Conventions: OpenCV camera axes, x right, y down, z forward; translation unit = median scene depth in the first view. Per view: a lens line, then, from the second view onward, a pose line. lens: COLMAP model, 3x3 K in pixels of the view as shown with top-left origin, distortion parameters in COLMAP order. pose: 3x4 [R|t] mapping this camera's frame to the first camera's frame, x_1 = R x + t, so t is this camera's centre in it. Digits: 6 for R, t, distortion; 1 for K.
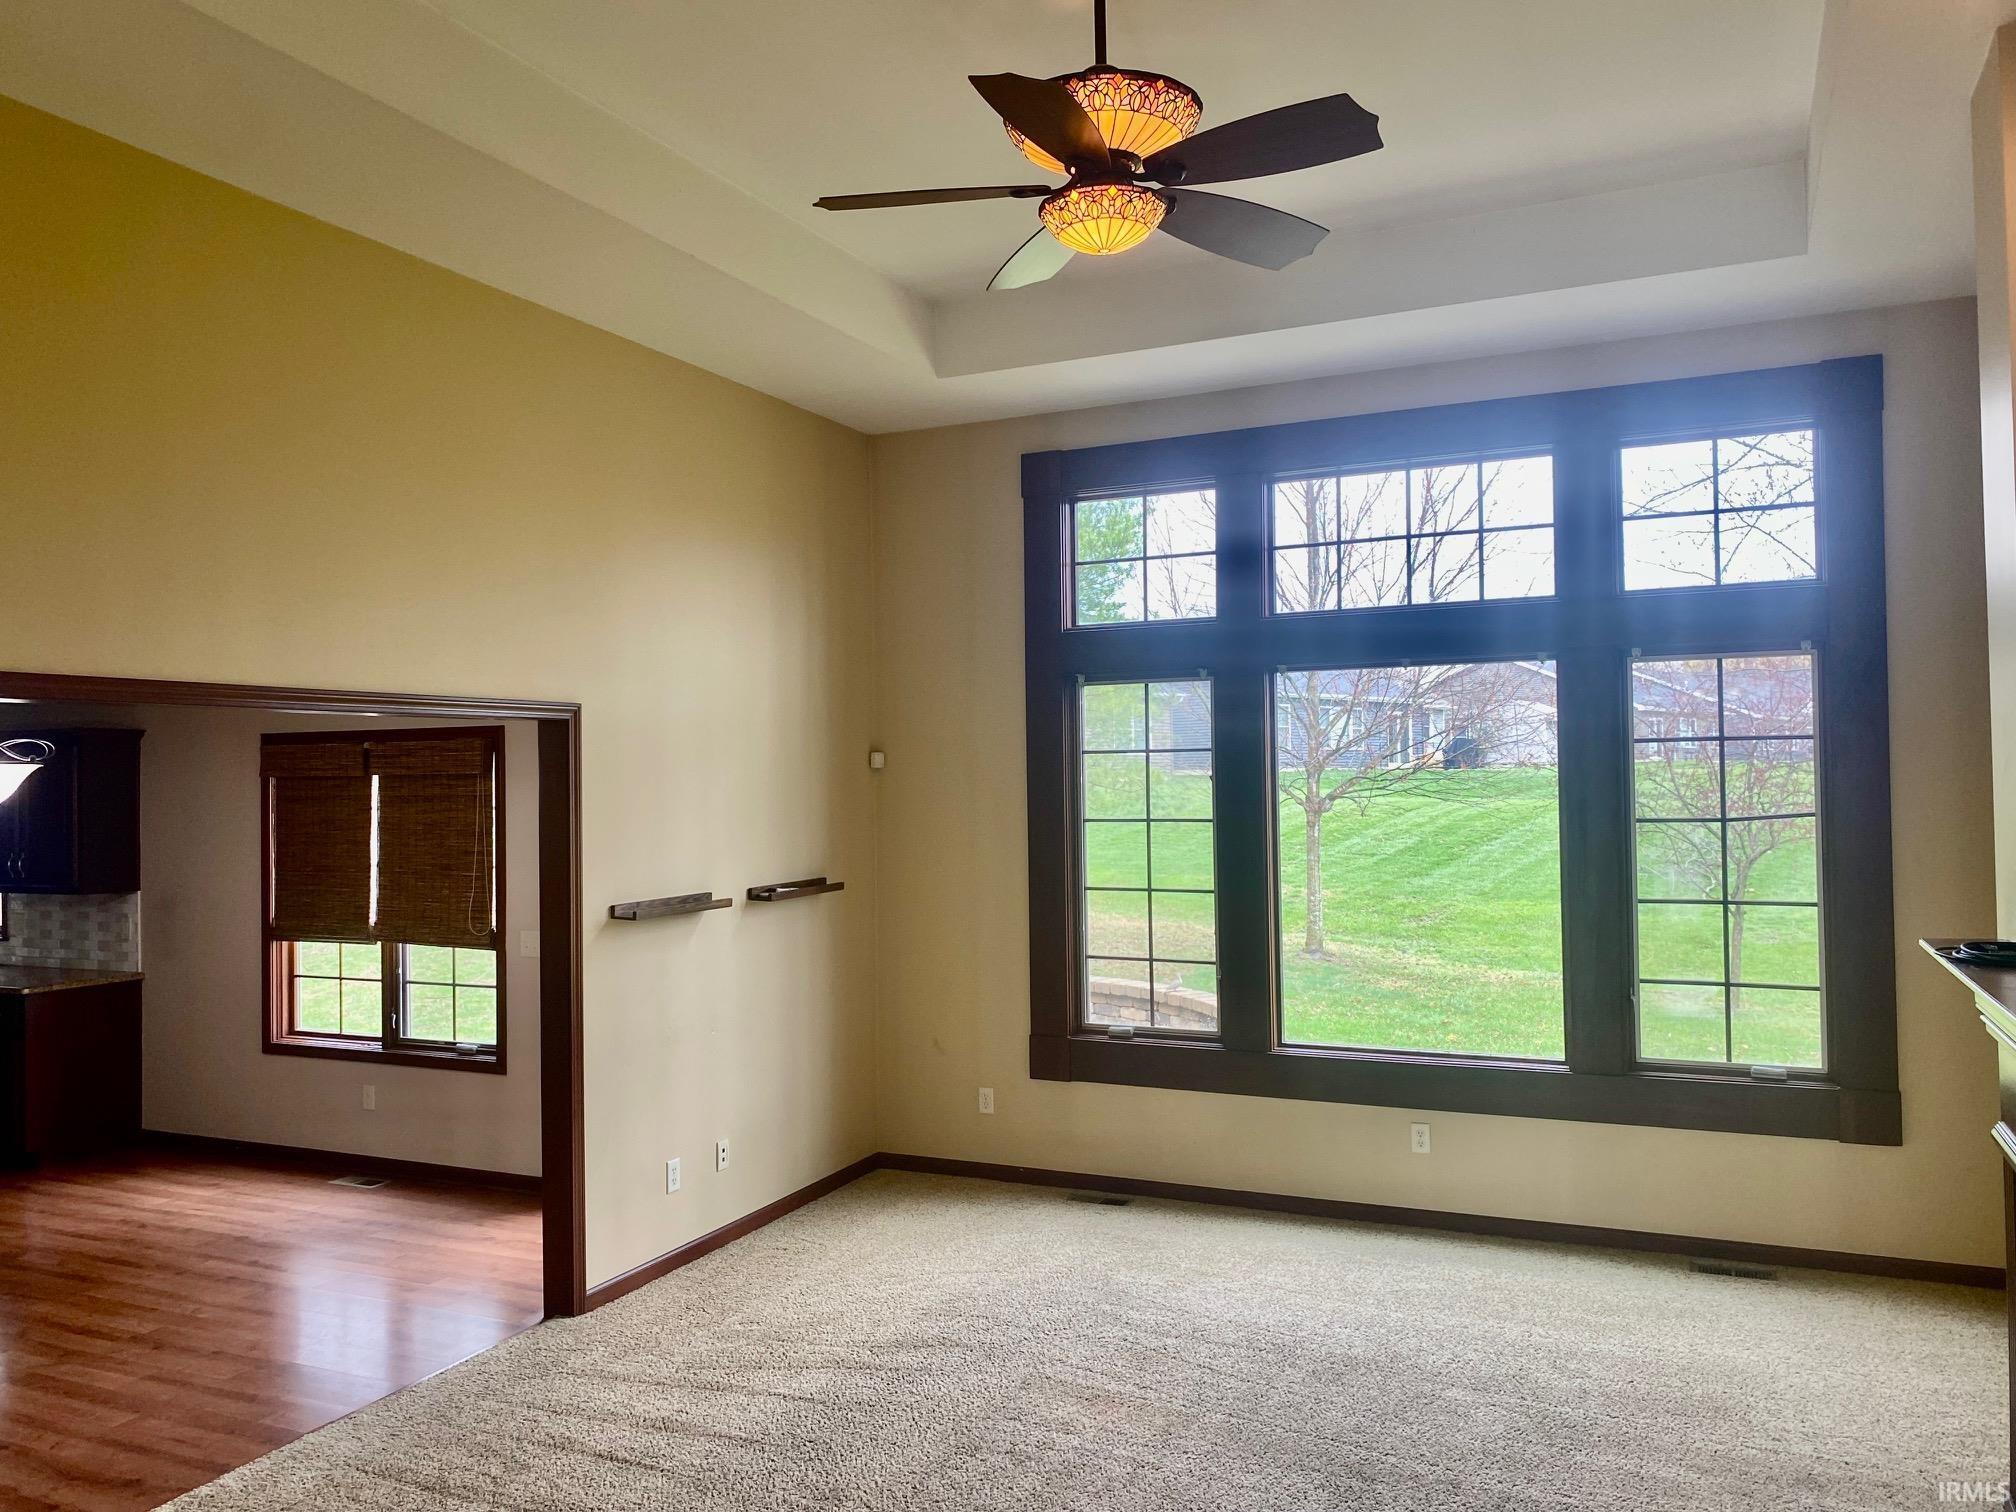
lens RADIAL K [[1540.2, 0, 1002.9], [0, 1540.2, 745.2], [0, 0, 1]] dist [0.010155, -0.009931]
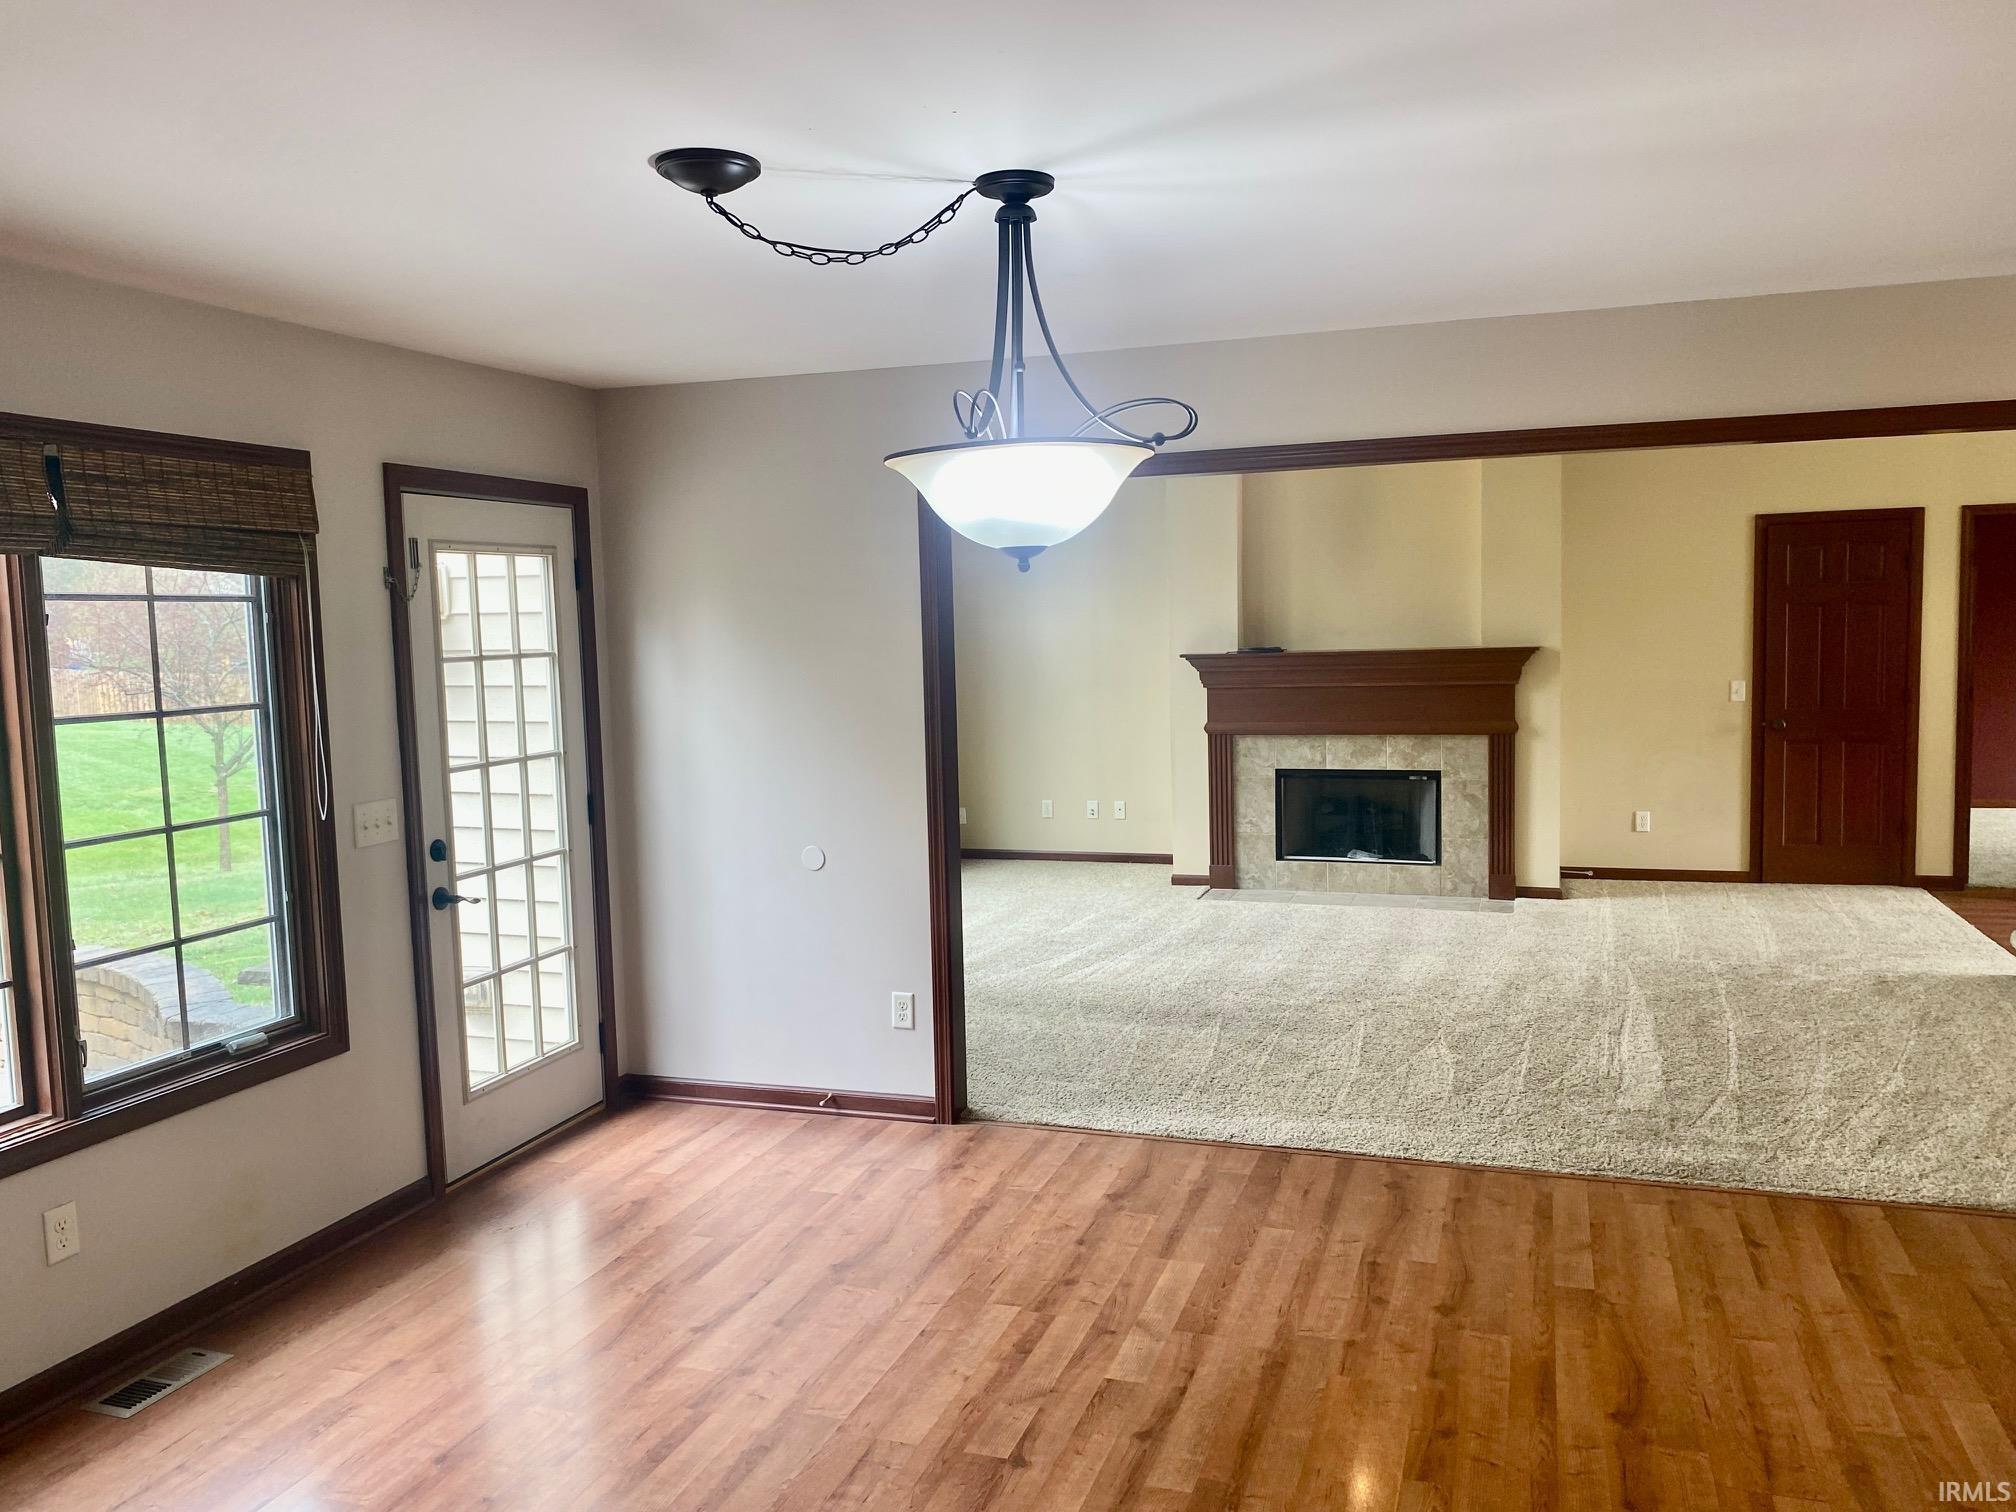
lens RADIAL K [[1540.2, 0, 1004.9], [0, 1540.2, 751.8], [0, 0, 1]] dist [0.010155, -0.009931]
pose [[-0.104060, -0.064979, 0.992446, -0.910663], [0.008853, 0.997763, 0.066255, 0.061467], [-0.994532, 0.015681, -0.103252, 0.794615]]
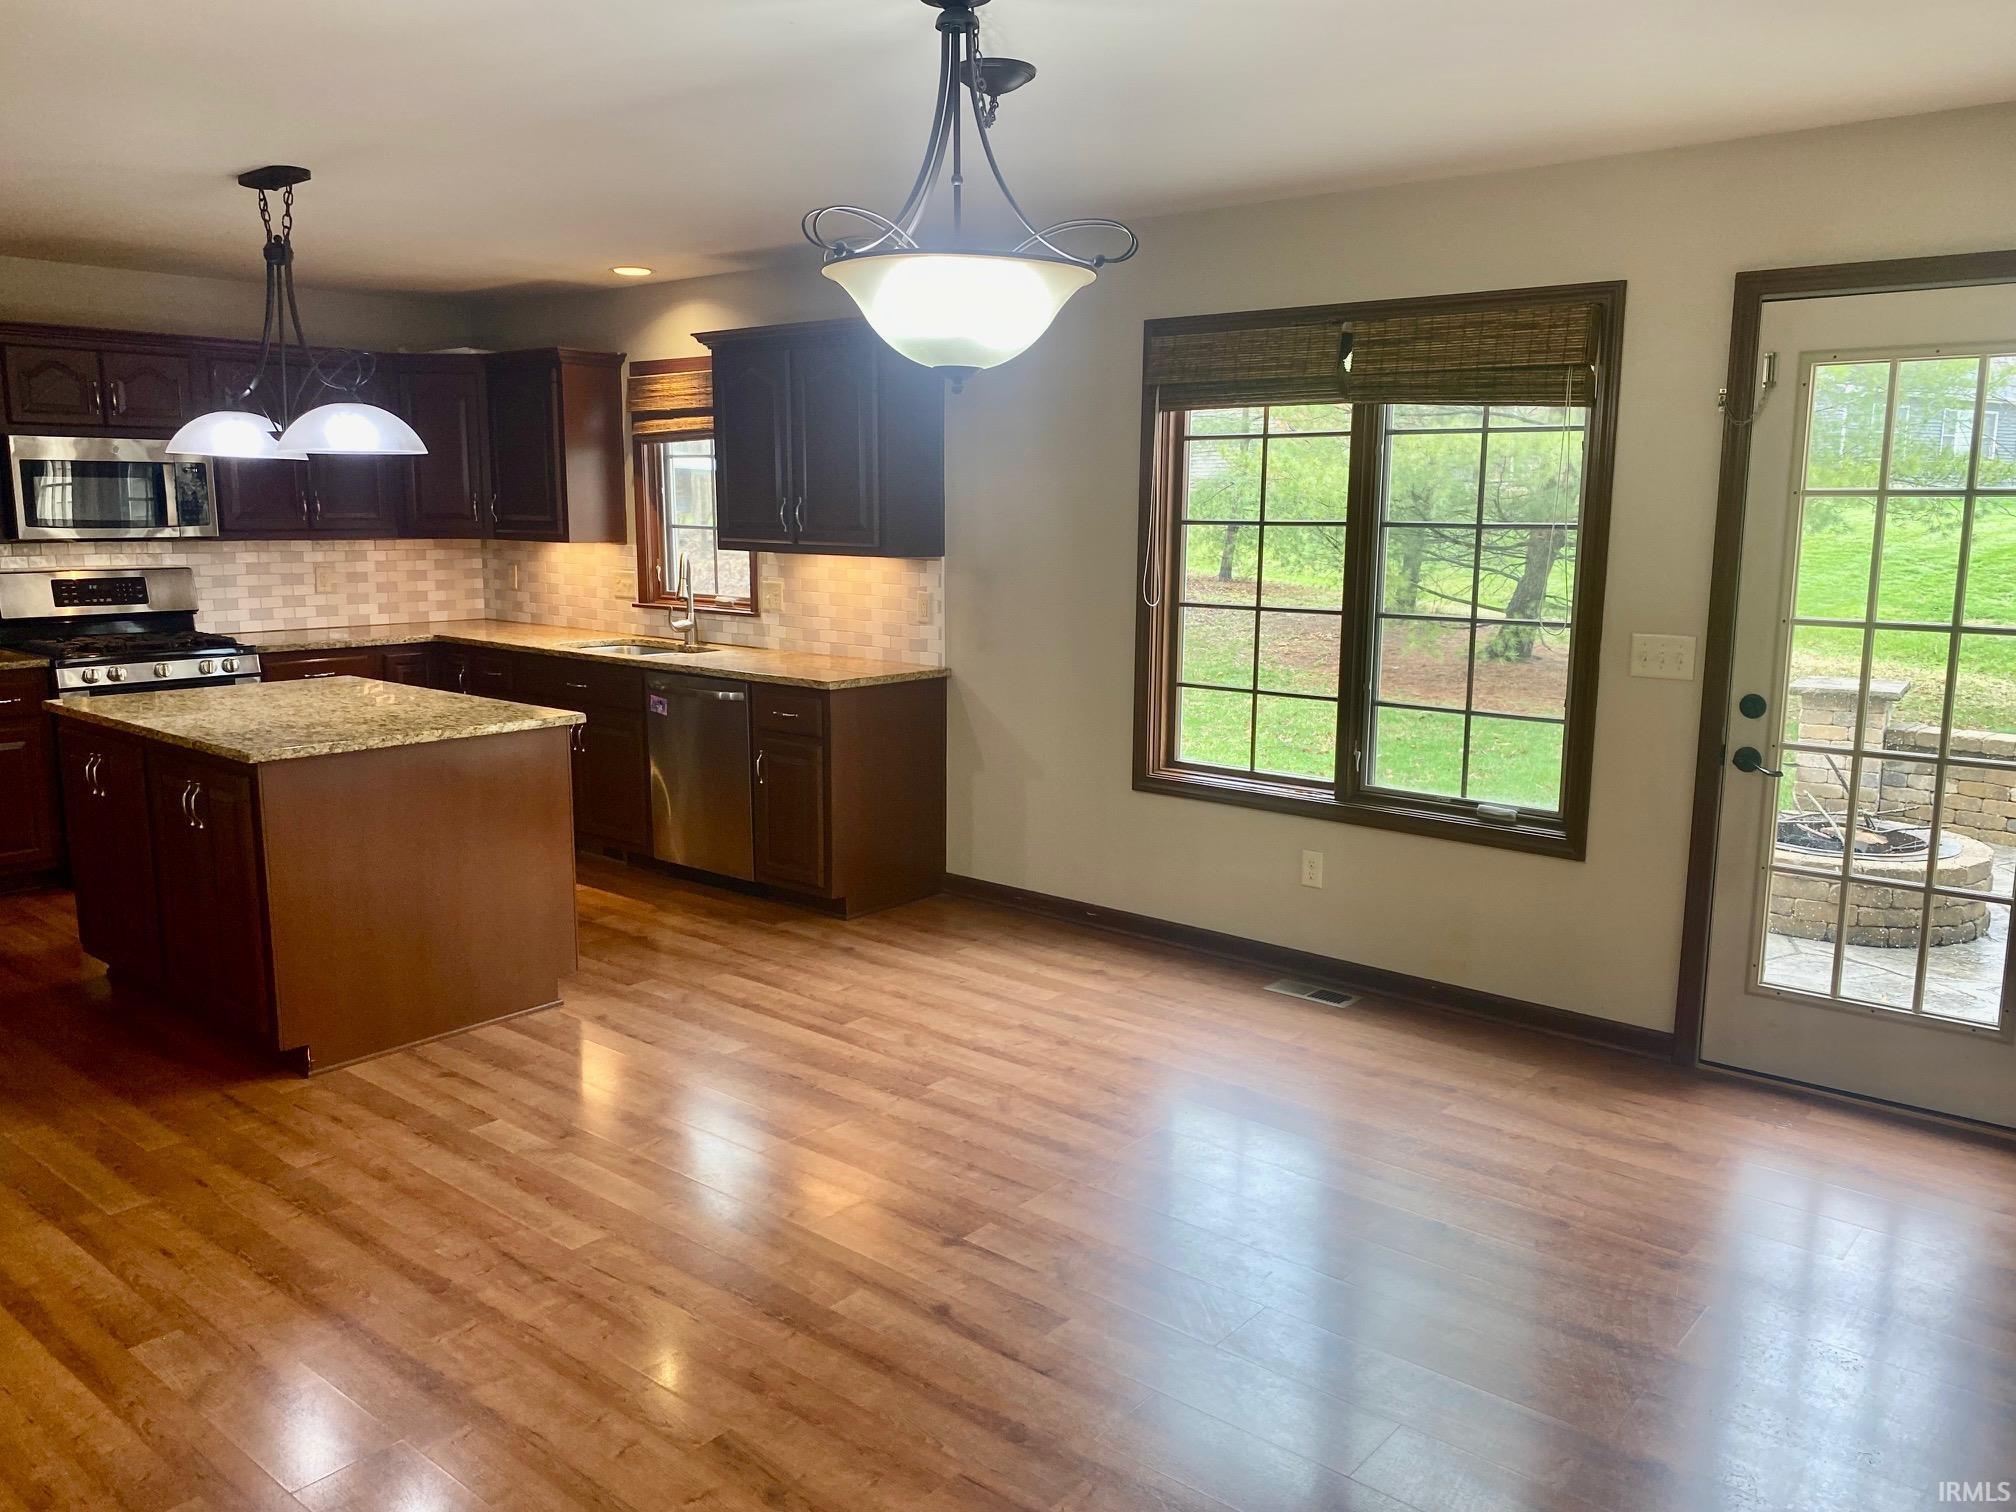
lens RADIAL K [[1540.2, 0, 1024.5], [0, 1540.2, 756.8], [0, 0, 1]] dist [0.010155, -0.009931]
pose [[0.964748, 0.065840, -0.254808, -0.377511], [-0.016219, 0.981235, 0.192133, 0.054860], [0.262677, -0.181227, 0.947712, 0.350275]]
